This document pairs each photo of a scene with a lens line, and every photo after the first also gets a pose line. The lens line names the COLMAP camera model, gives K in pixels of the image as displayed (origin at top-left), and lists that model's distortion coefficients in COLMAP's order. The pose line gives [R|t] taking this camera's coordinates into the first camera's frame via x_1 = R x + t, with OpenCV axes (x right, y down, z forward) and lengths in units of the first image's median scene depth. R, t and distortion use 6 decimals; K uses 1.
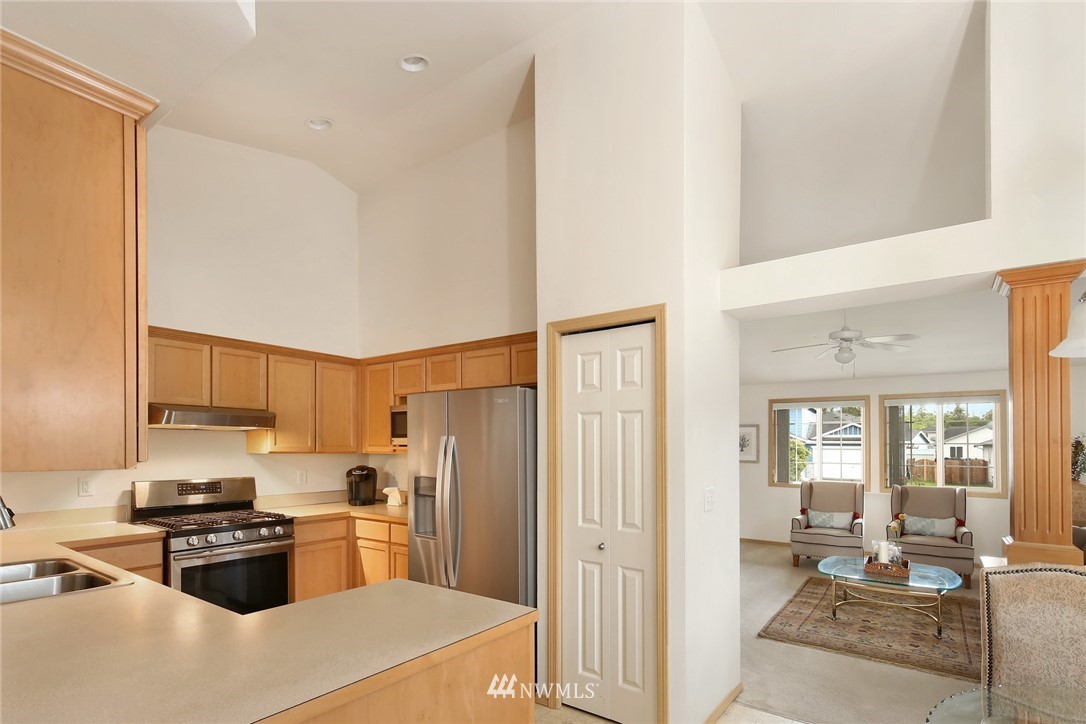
lens RADIAL K [[552.5, 0, 540.2], [0, 552.5, 447.0], [0, 0, 1]] dist [0.025740, 0.001238]
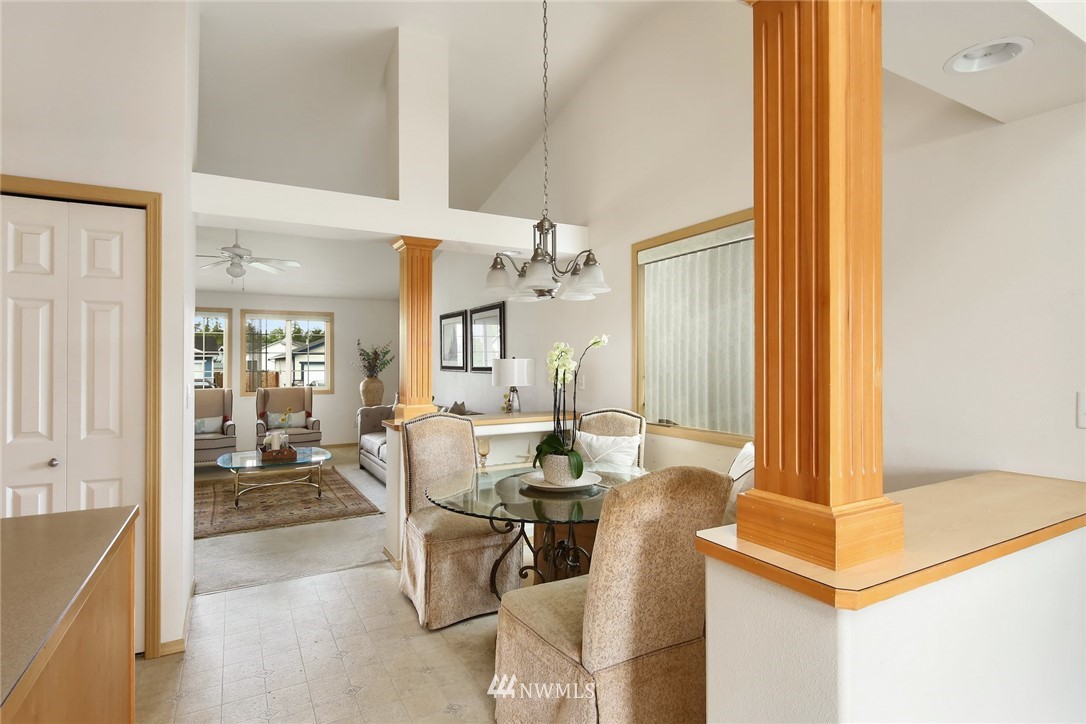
lens RADIAL K [[552.5, 0, 533.4], [0, 552.5, 360.2], [0, 0, 1]] dist [0.025740, 0.001238]
pose [[0.431054, -0.001805, 0.902324, -0.234293], [0.005435, 0.999985, -0.000596, 0.022266], [-0.902310, 0.005161, 0.431058, -0.004024]]
